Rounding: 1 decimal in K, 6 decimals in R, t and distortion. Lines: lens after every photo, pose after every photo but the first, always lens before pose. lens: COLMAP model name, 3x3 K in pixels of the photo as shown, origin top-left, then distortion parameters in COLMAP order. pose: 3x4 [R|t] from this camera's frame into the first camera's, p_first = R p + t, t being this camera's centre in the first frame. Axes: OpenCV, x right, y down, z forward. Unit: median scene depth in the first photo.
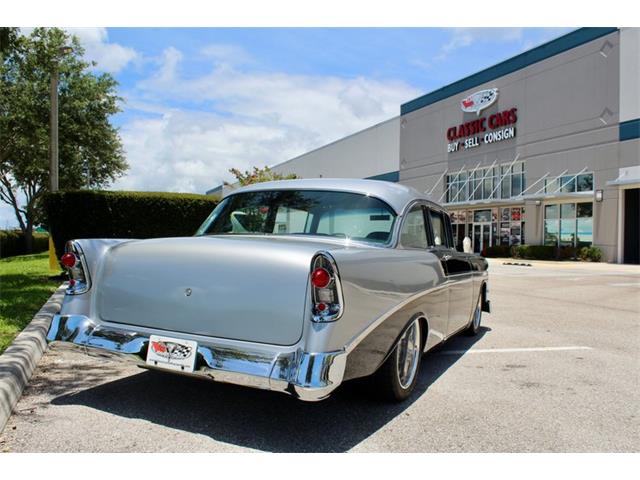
lens RADIAL K [[554.4, 0, 320.7], [0, 554.4, 236.4], [0, 0, 1]] dist [-0.166334, 0.155705]
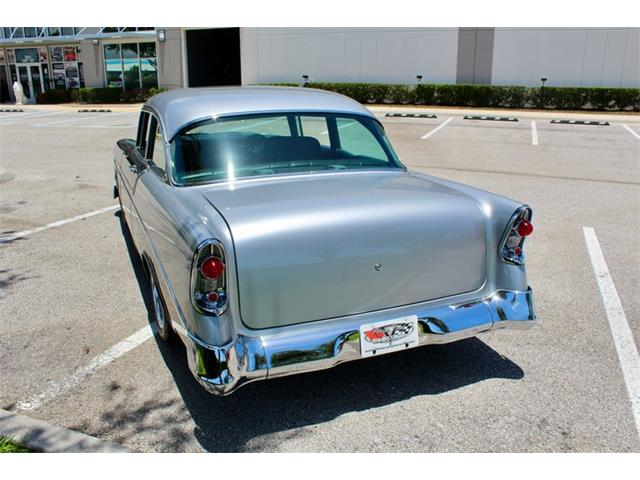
lens RADIAL K [[554.4, 0, 320.7], [0, 554.4, 236.4], [0, 0, 1]] dist [-0.166334, 0.155705]
pose [[0.662630, -0.236555, 0.710607, -0.097608], [0.011278, 0.951853, 0.306346, -0.023307], [-0.748862, -0.194980, 0.633395, 0.053062]]
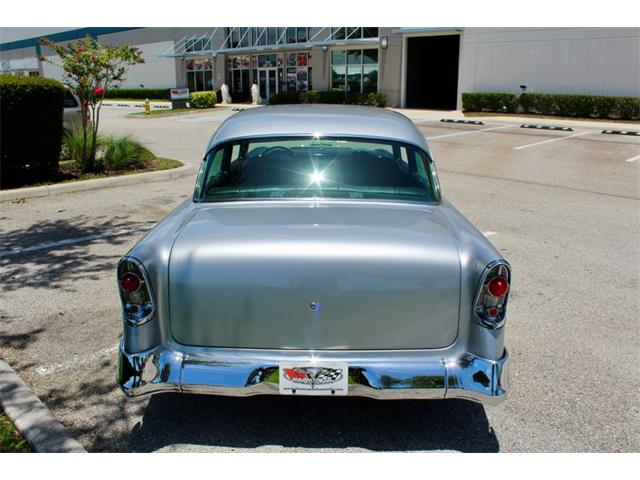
lens RADIAL K [[554.4, 0, 320.7], [0, 554.4, 236.4], [0, 0, 1]] dist [-0.166334, 0.155705]
pose [[0.911069, -0.139260, 0.388020, -0.057896], [0.022044, 0.956327, 0.291466, -0.026674], [-0.411663, -0.256992, 0.874350, 0.027387]]
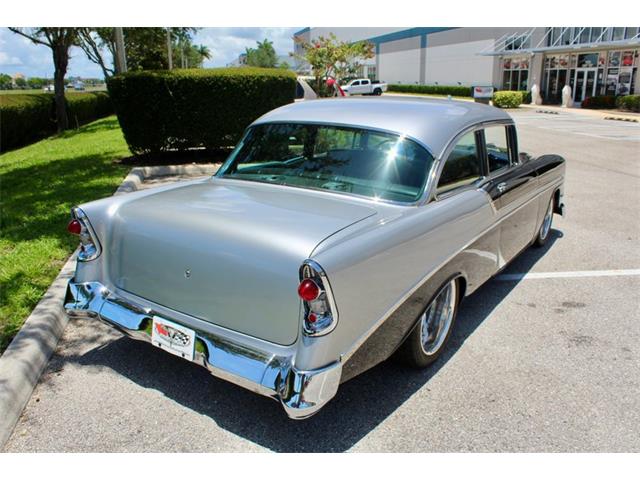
lens RADIAL K [[554.4, 0, 320.7], [0, 554.4, 236.4], [0, 0, 1]] dist [-0.166334, 0.155705]
pose [[0.986211, 0.018947, -0.164406, 0.014375], [0.028016, 0.959973, 0.278689, -0.022462], [0.163105, -0.279452, 0.946205, 0.017074]]
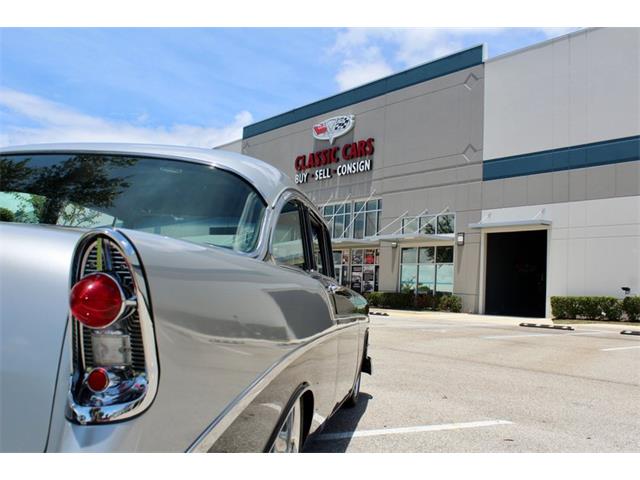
lens RADIAL K [[627.7, 0, 320.0], [0, 627.7, 240.0], [0, 0, 1]] dist [-0.102058, 0.032317]
pose [[0.960991, 0.046380, 0.272664, 0.002516], [-0.028641, 0.997227, -0.068685, 0.005254], [-0.275093, 0.058196, 0.959655, 0.050343]]
